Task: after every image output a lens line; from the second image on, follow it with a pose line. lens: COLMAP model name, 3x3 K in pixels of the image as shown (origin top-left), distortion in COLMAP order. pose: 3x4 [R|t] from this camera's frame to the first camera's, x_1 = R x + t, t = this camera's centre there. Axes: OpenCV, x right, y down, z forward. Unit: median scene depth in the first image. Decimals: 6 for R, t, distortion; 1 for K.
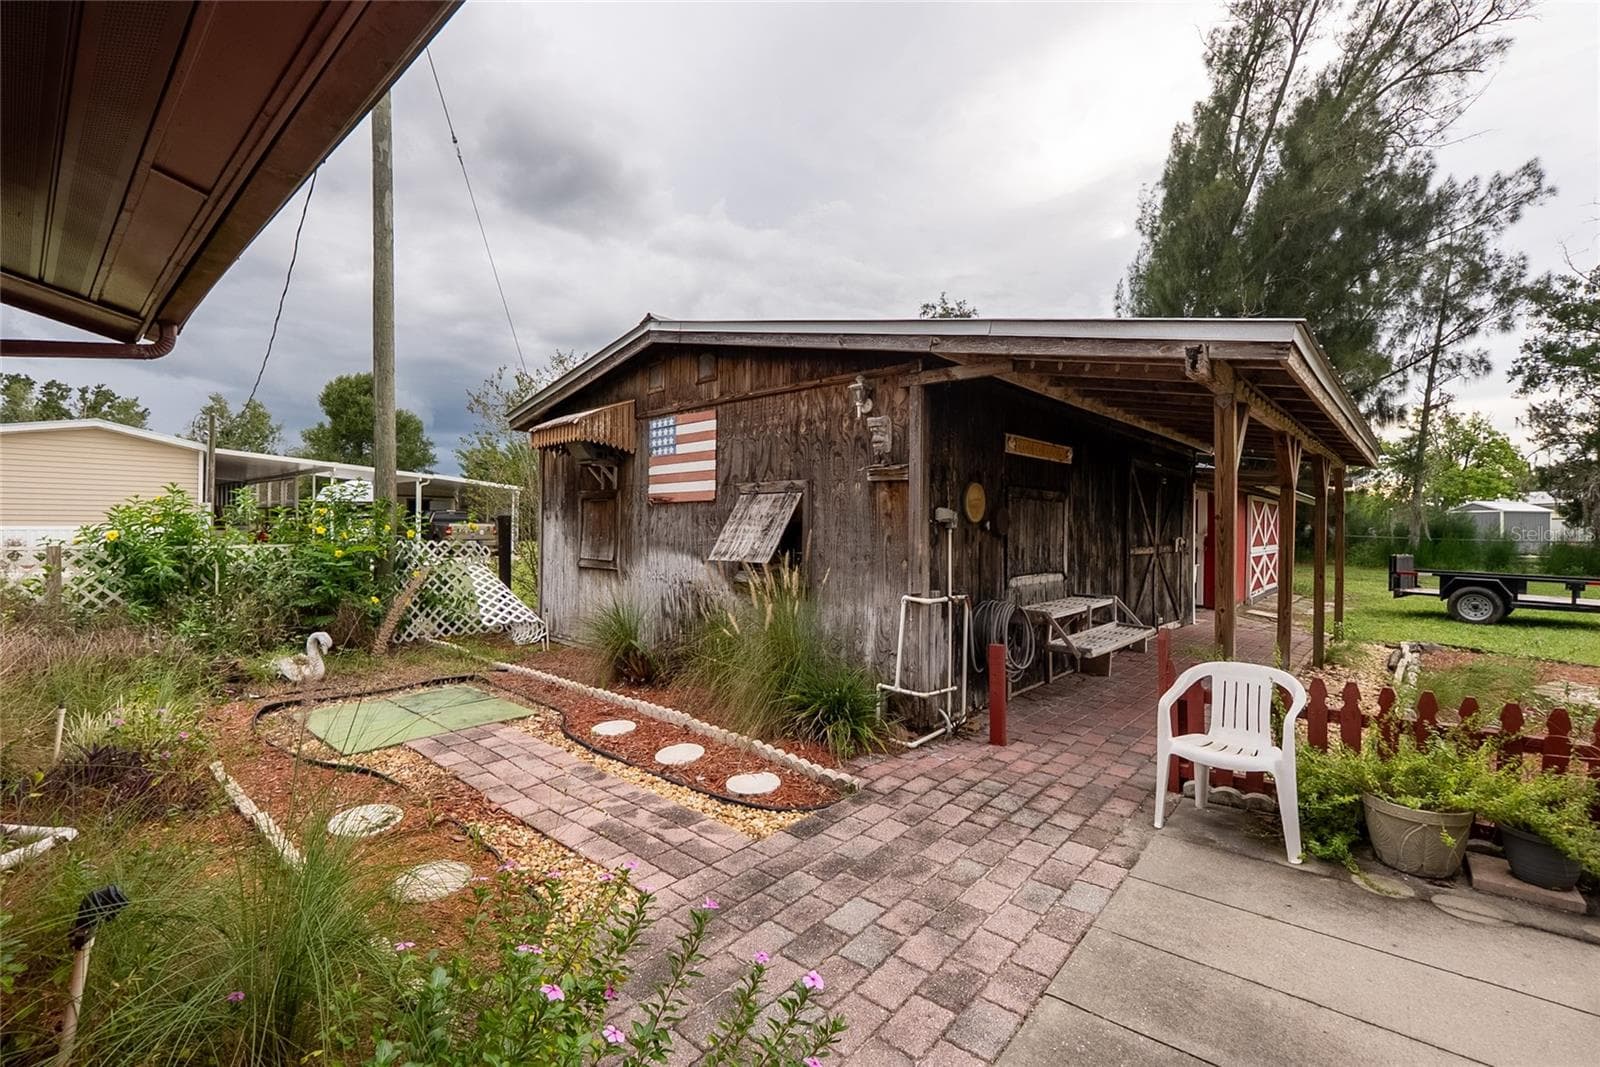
lens RADIAL K [[688.0, 0, 800.0], [0, 688.0, 533.5], [0, 0, 1]] dist [-0.000027, -0.000110]
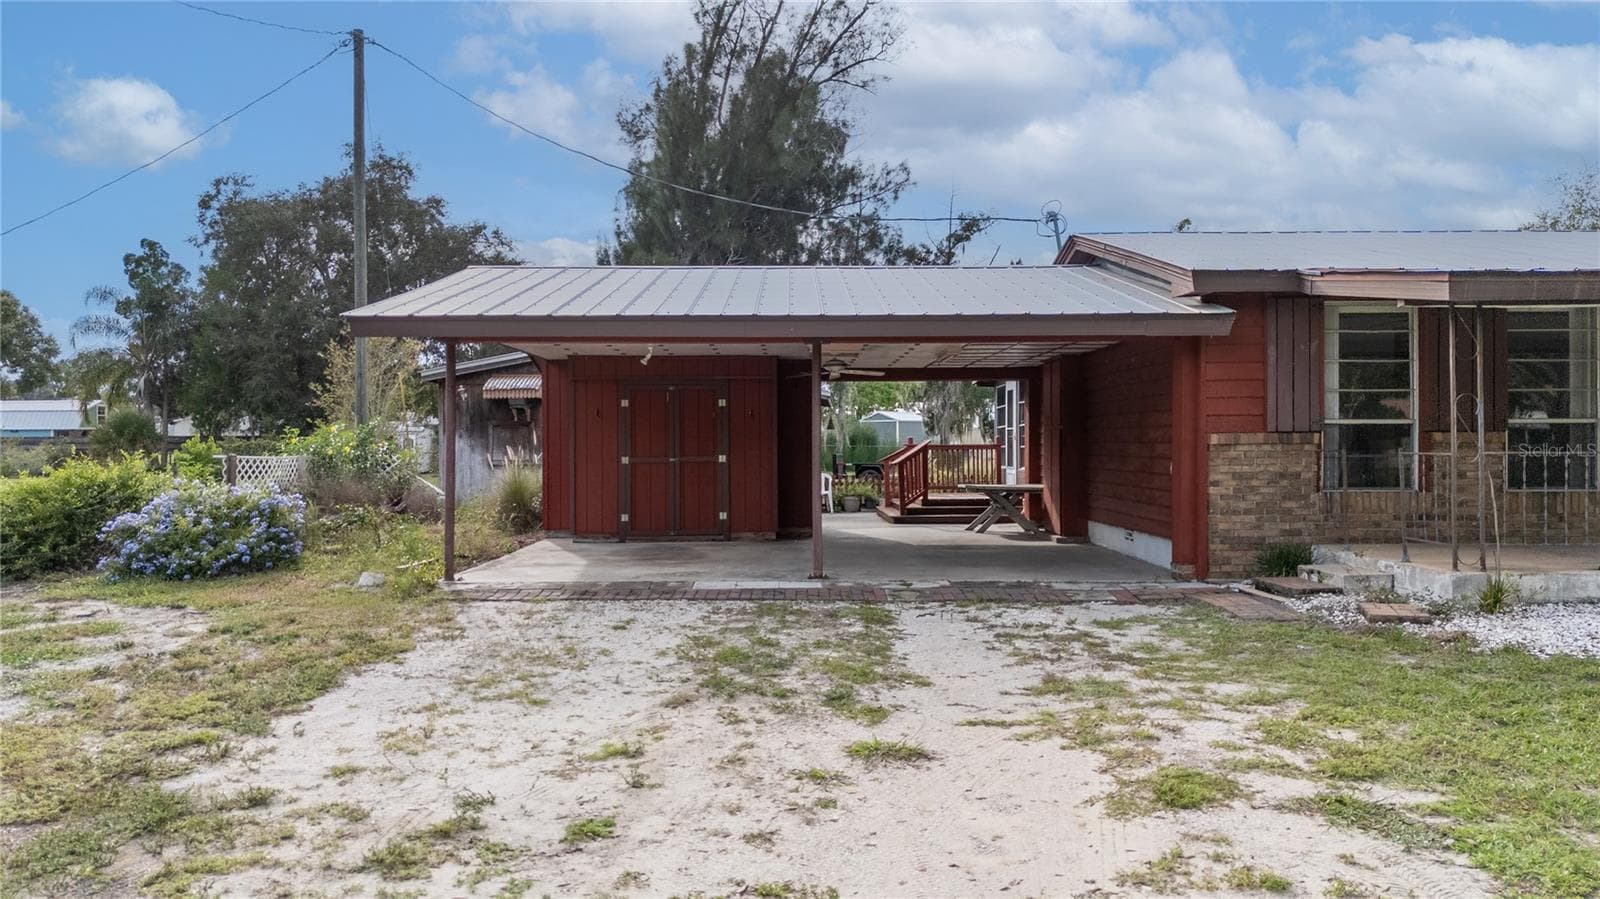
lens RADIAL K [[1263.2, 0, 800.0], [0, 1263.2, 449.5], [0, 0, 1]] dist [0.087406, -0.001653]
pose [[0.761141, -0.009253, 0.648520, -0.646205], [0.007600, 0.999957, 0.005347, -0.000387], [-0.648542, 0.000859, 0.761179, -0.695118]]
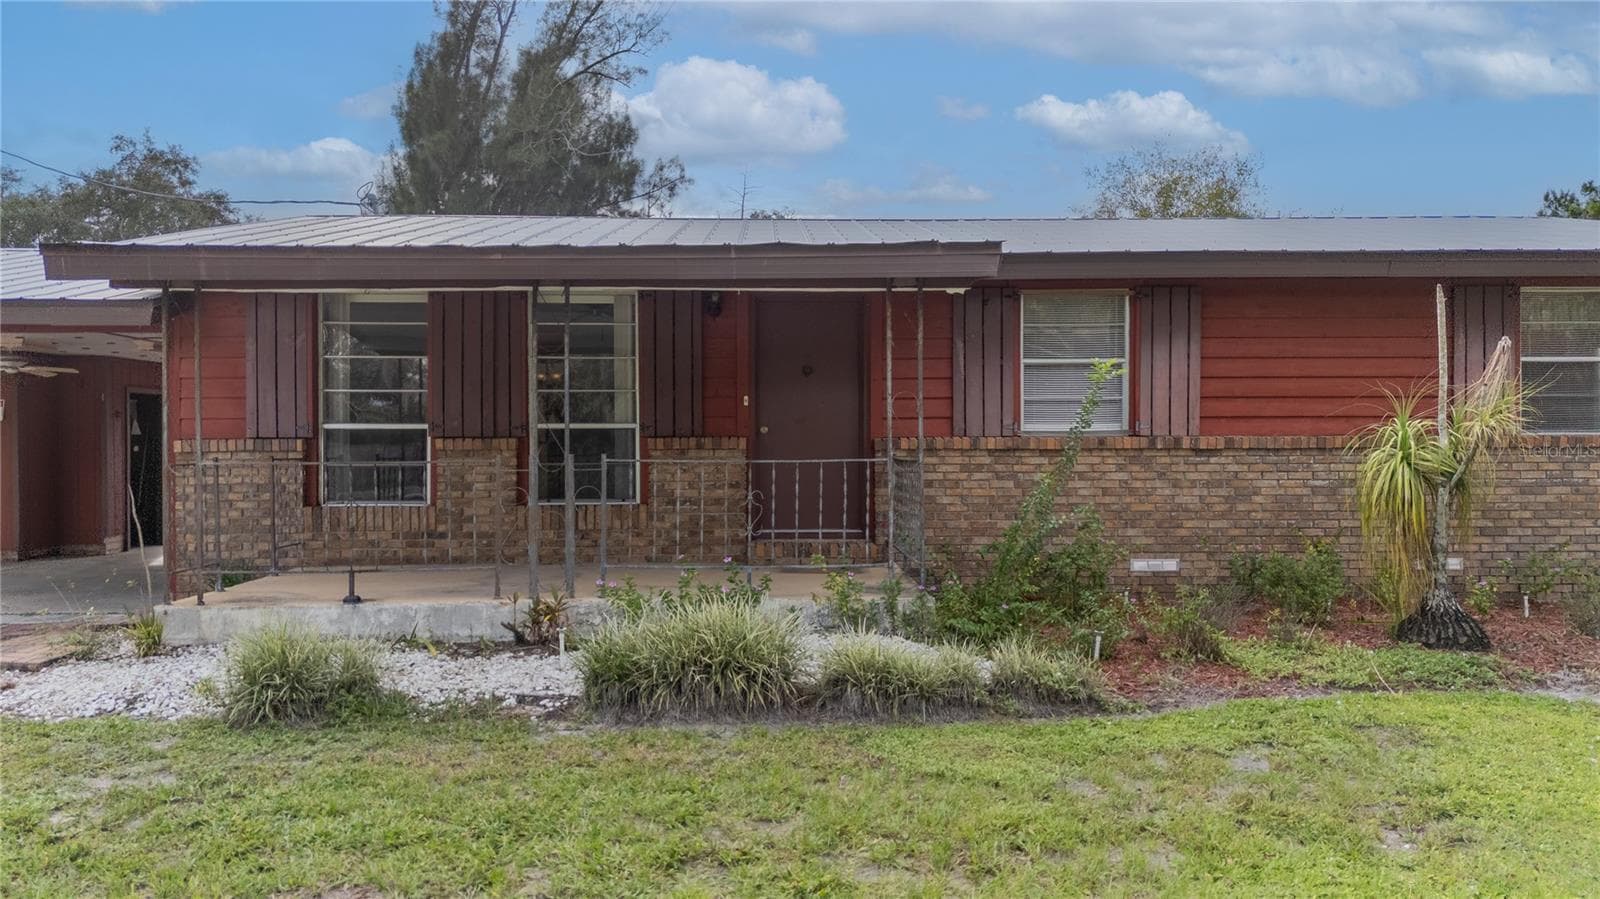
lens RADIAL K [[1263.2, 0, 800.0], [0, 1263.2, 449.5], [0, 0, 1]] dist [0.087406, -0.001653]
pose [[0.771062, -0.005298, 0.636738, -0.254451], [0.005249, 0.999984, 0.001964, 0.001100], [-0.636739, 0.001828, 0.771078, -0.925554]]
